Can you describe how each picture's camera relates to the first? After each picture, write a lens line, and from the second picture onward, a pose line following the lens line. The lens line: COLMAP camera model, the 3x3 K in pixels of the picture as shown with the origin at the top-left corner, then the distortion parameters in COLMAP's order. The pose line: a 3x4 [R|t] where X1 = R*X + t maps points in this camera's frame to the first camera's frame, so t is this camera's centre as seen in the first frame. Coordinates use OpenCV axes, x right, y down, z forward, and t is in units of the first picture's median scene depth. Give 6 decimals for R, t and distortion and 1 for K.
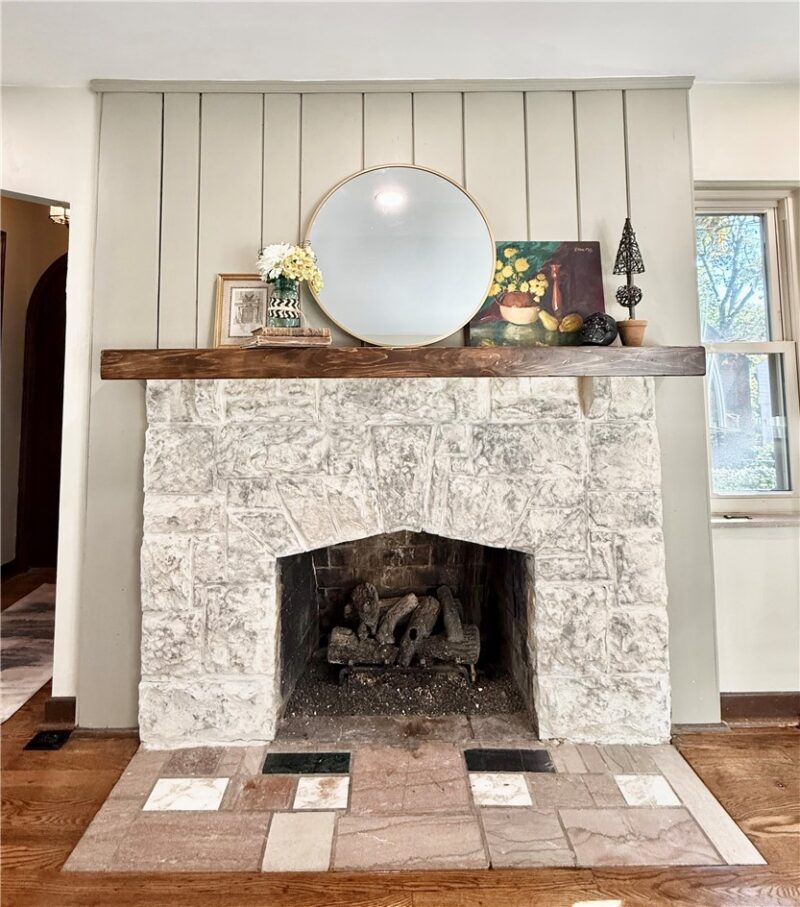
lens RADIAL K [[452.9, 0, 396.1], [0, 452.9, 335.9], [0, 0, 1]] dist [-0.000875, -0.000437]
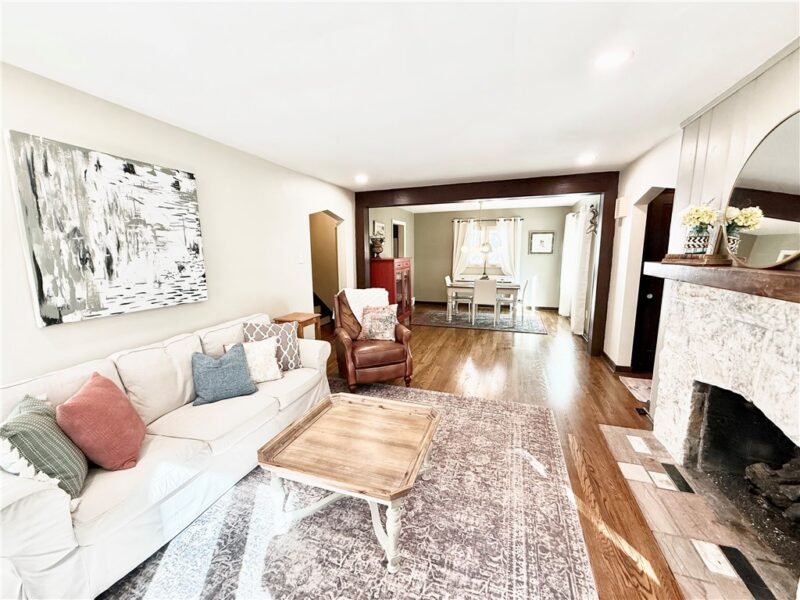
lens RADIAL K [[319.8, 0, 400.9], [0, 319.8, 299.9], [0, 0, 1]] dist [0.000594, 0.000077]
pose [[-0.335394, 0.144806, -0.930882, 1.374426], [0.065793, 0.989304, 0.130189, -0.081605], [0.939778, -0.017580, -0.341334, 0.351903]]
